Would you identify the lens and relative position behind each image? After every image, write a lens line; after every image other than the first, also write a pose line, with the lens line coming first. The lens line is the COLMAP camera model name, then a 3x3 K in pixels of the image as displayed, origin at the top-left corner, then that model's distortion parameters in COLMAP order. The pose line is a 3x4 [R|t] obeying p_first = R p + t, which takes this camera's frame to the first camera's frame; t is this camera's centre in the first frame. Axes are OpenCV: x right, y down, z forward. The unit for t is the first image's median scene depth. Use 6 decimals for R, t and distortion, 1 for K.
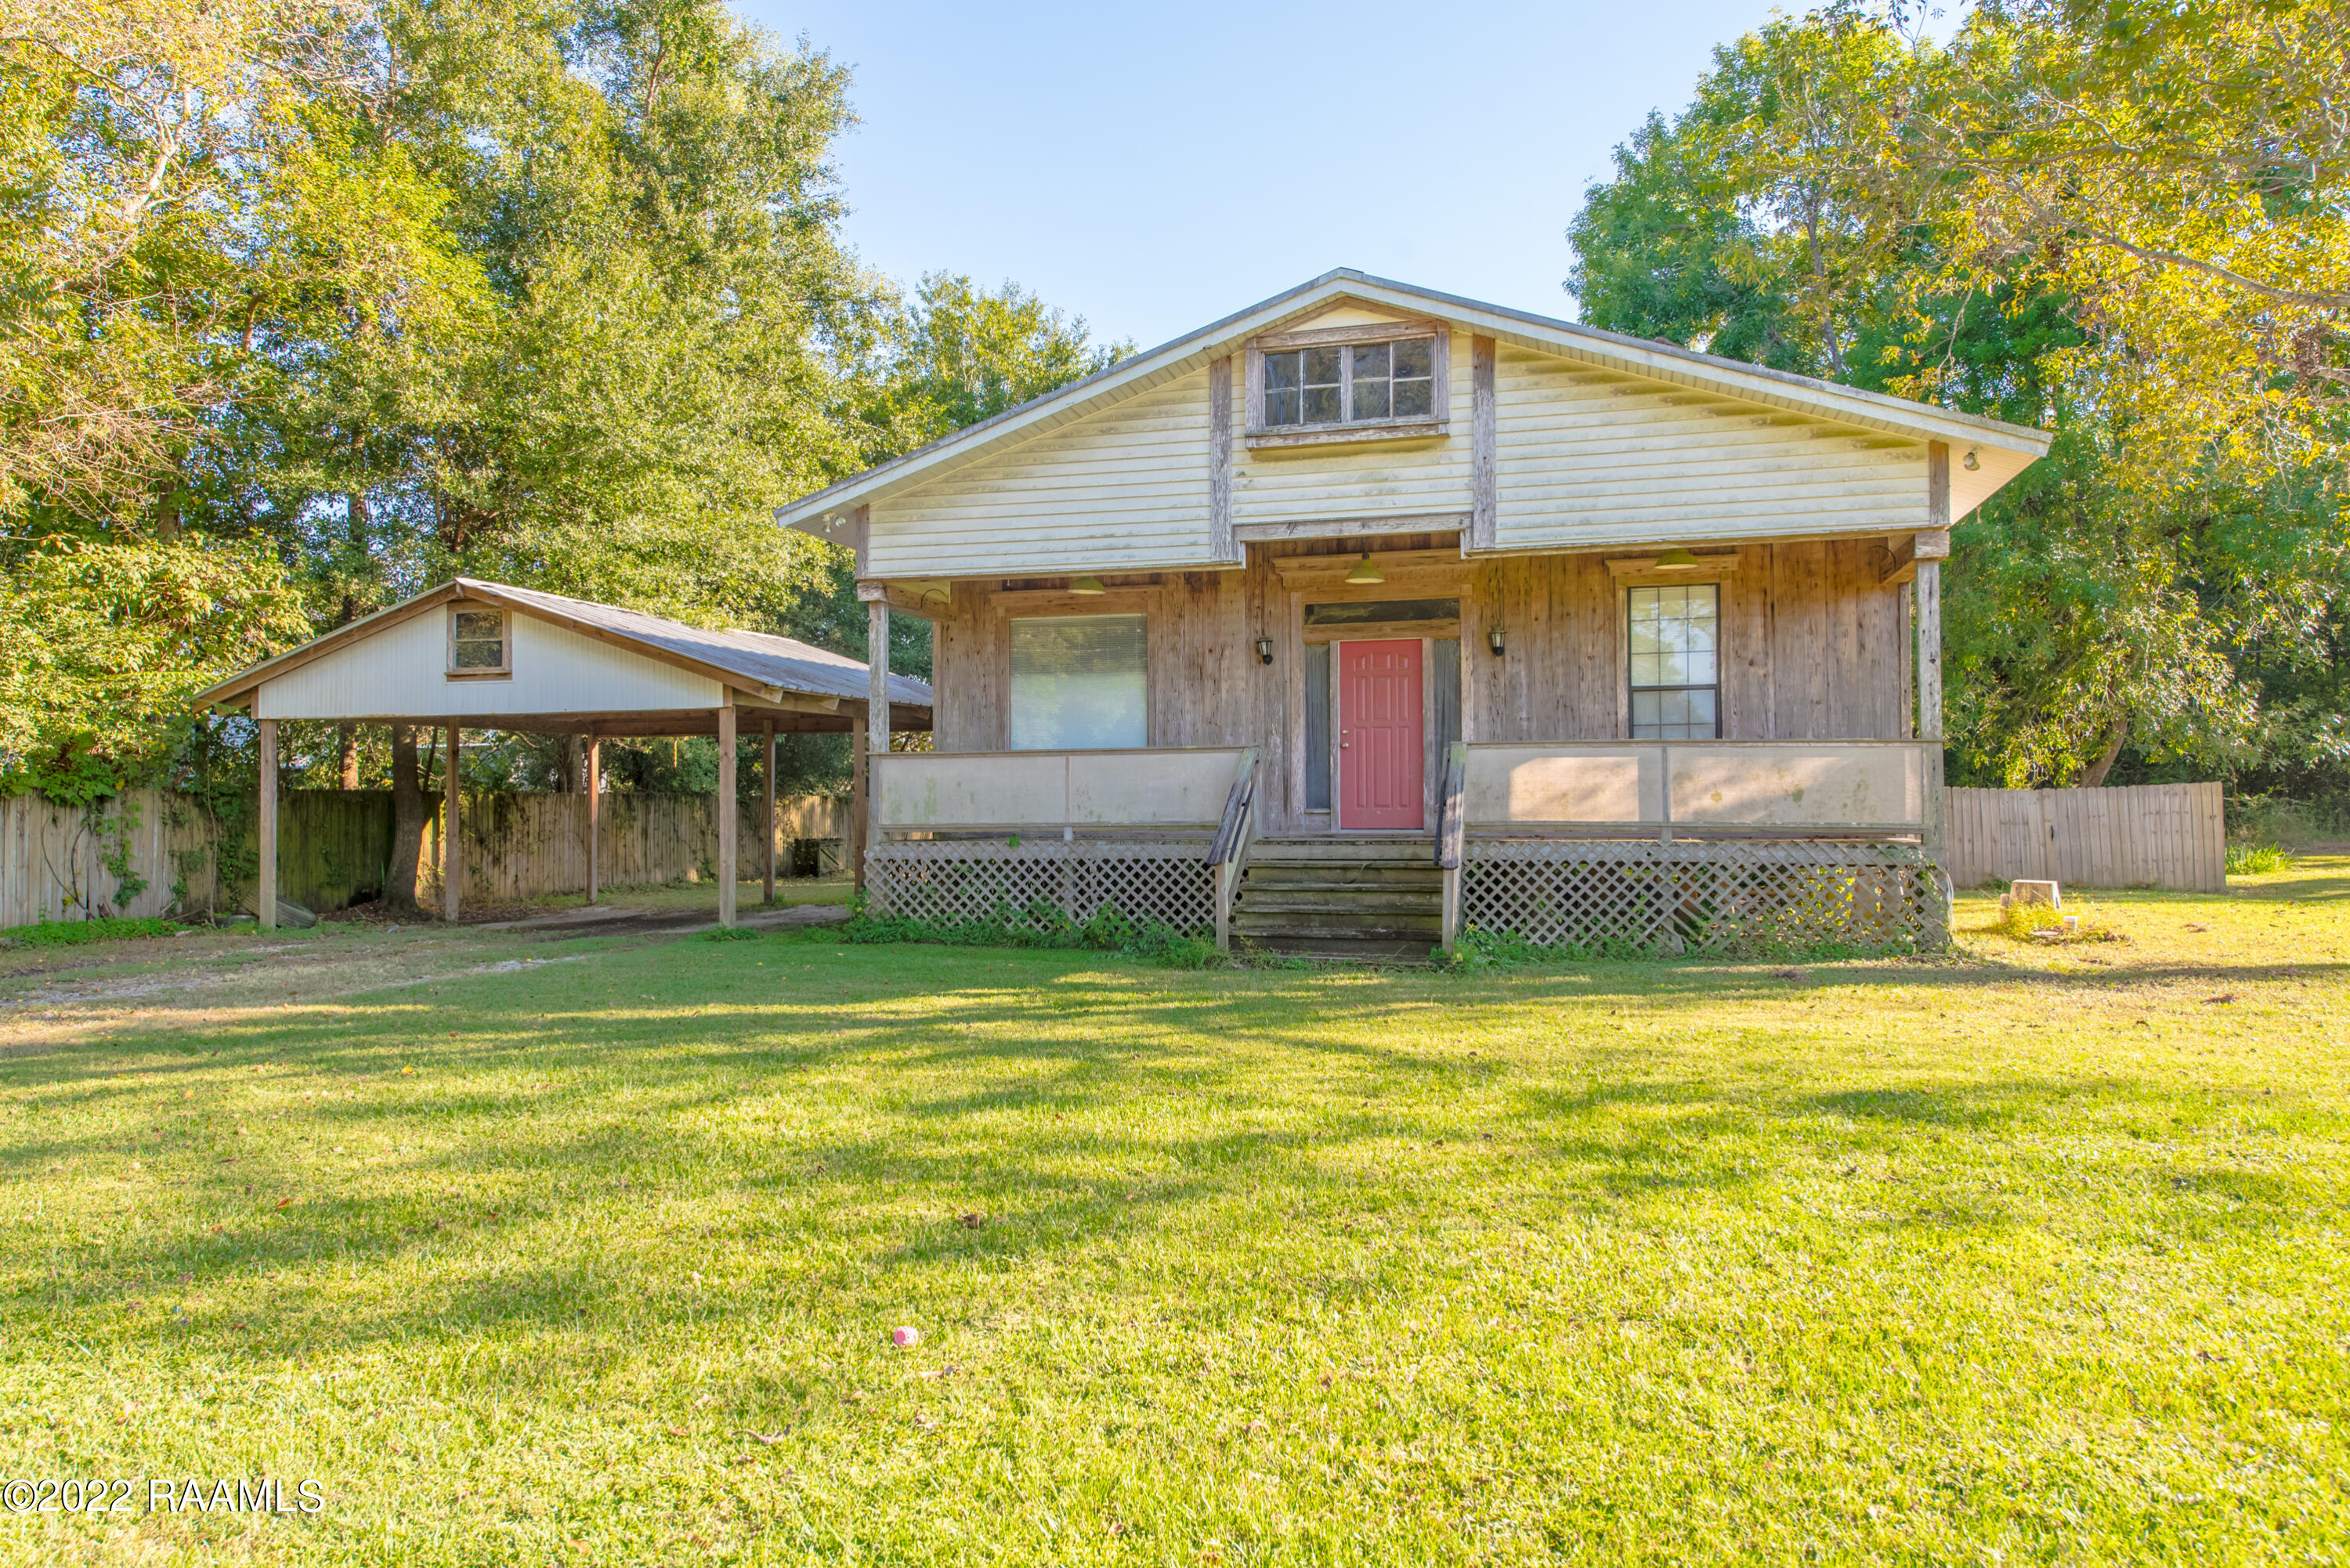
lens RADIAL K [[1500.3, 0, 1173.8], [0, 1500.3, 790.4], [0, 0, 1]] dist [0.023467, -0.001044]
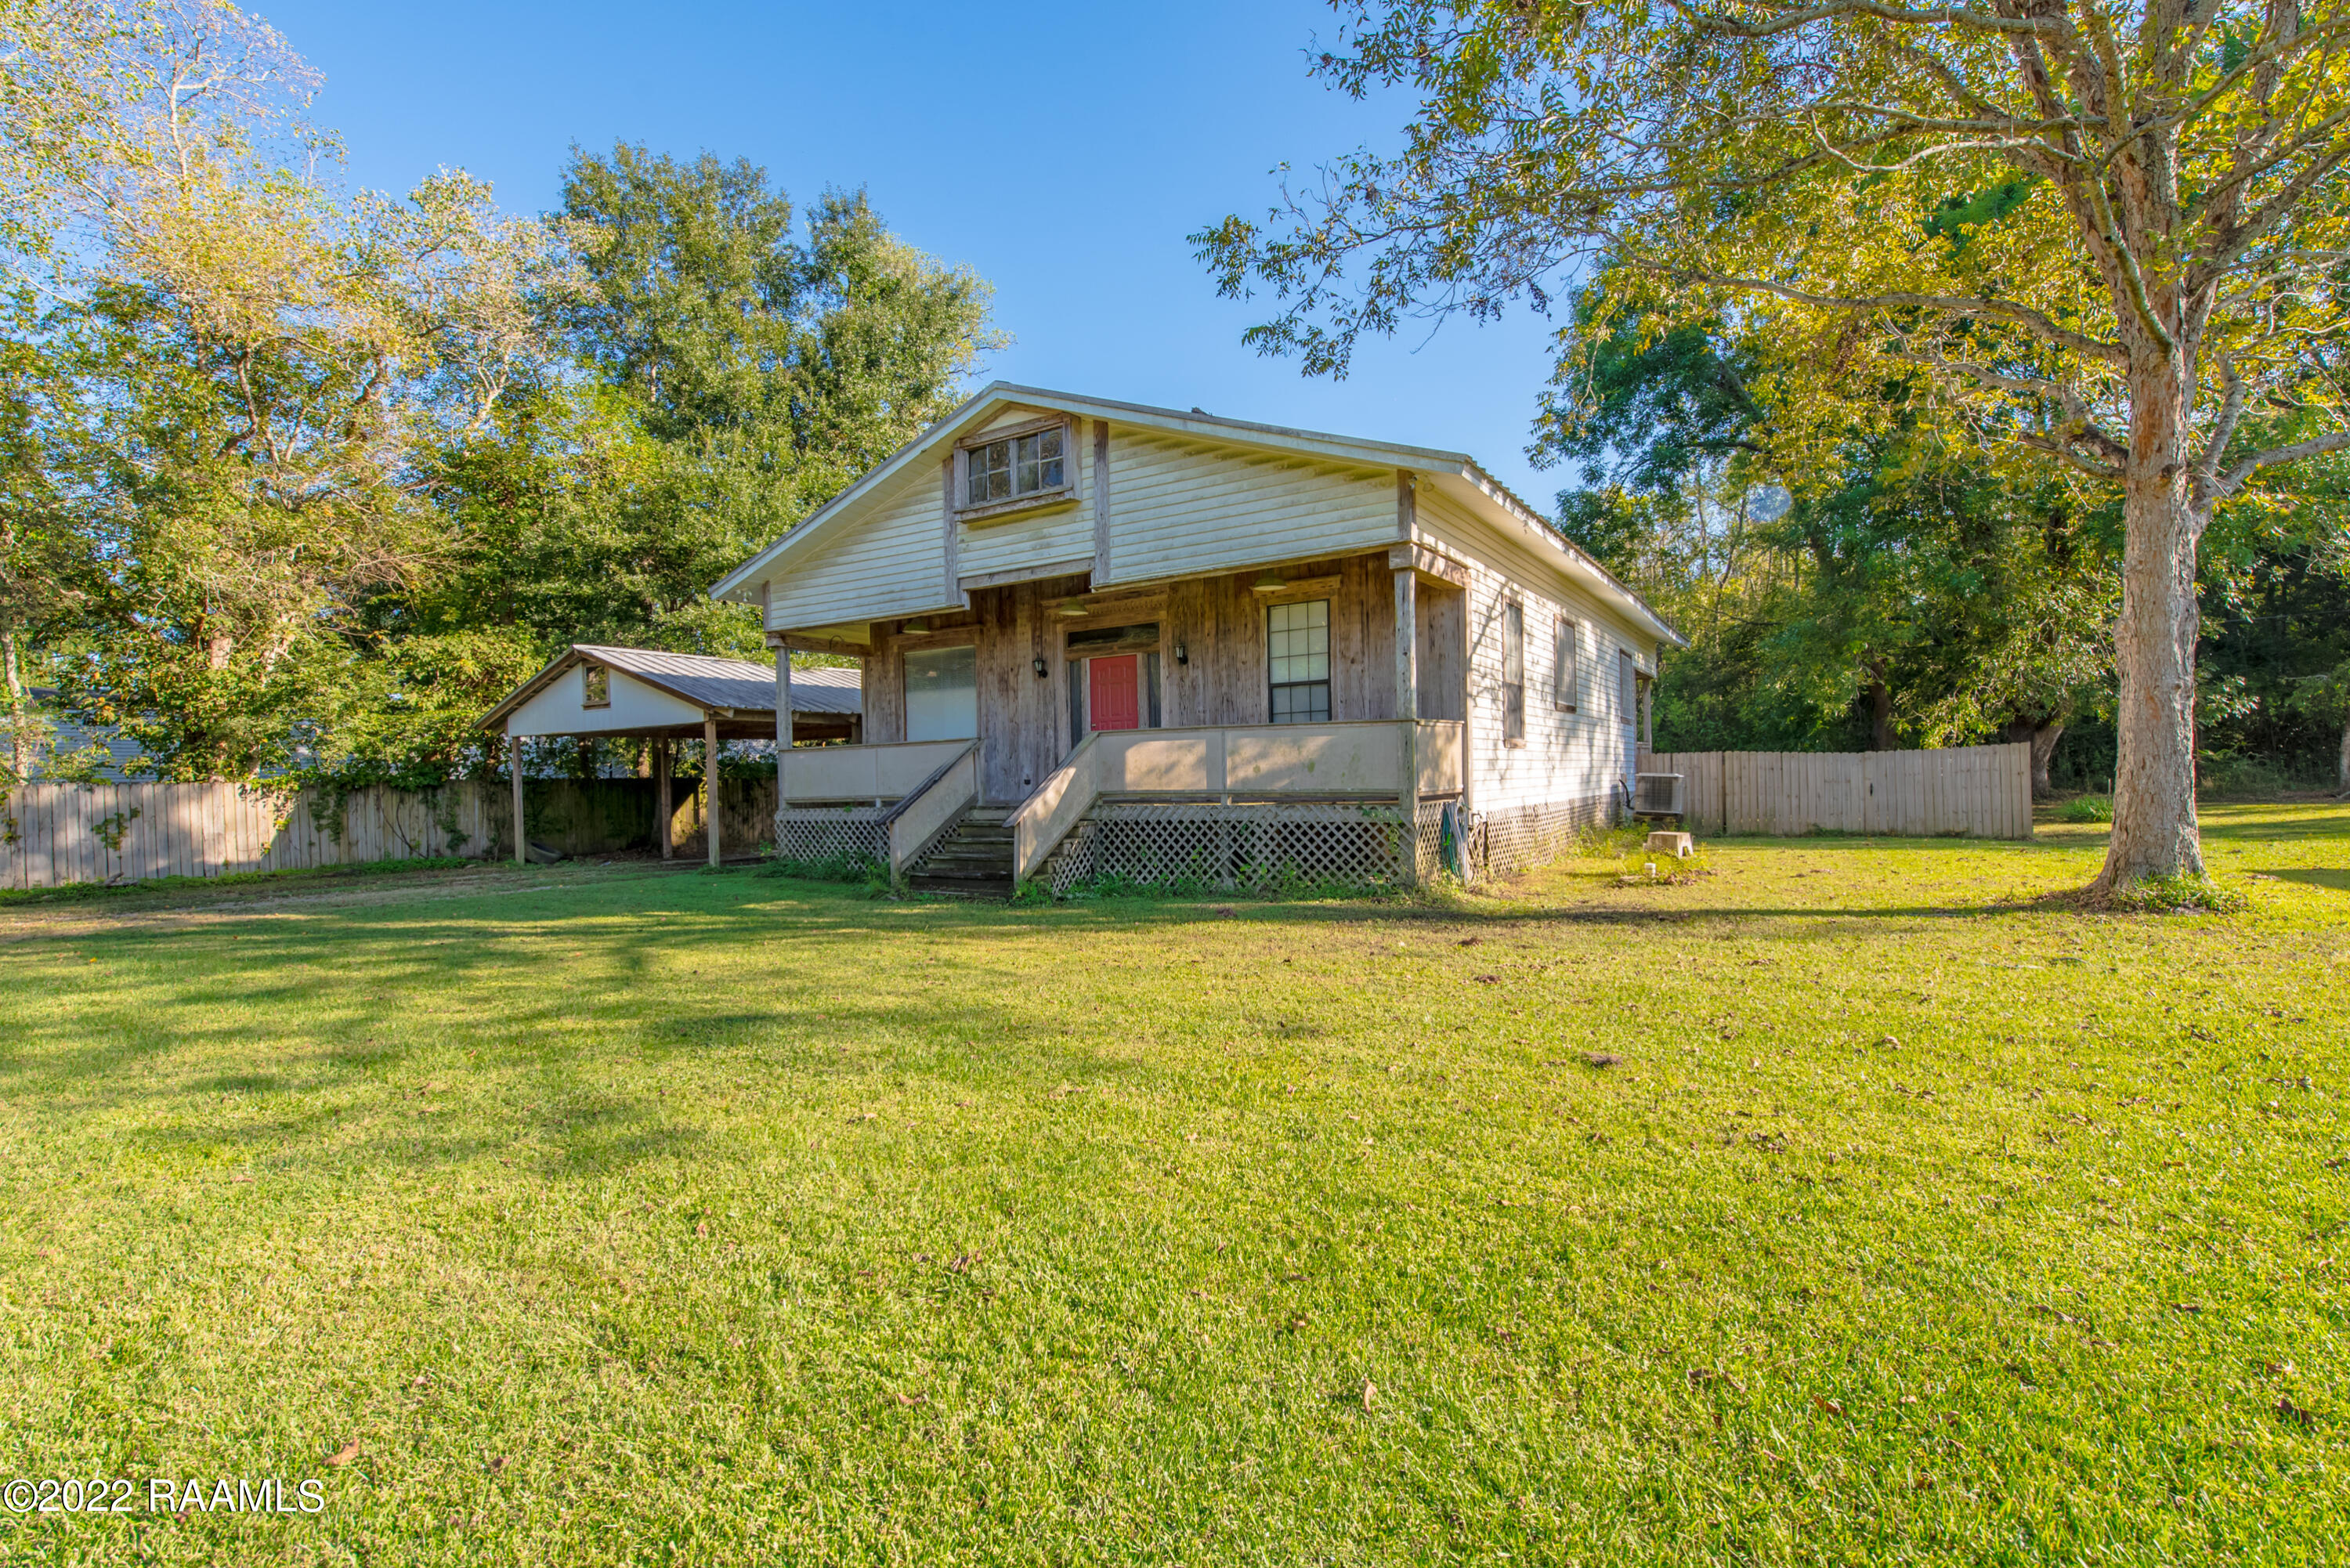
lens RADIAL K [[1028.0, 0, 1175.5], [0, 1028.0, 793.7], [0, 0, 1]] dist [0.012281, -0.002395]
pose [[0.961876, -0.012784, -0.273187, 0.479003], [0.020066, 0.999513, 0.023878, 0.002649], [0.272749, -0.028450, 0.961665, 0.135691]]
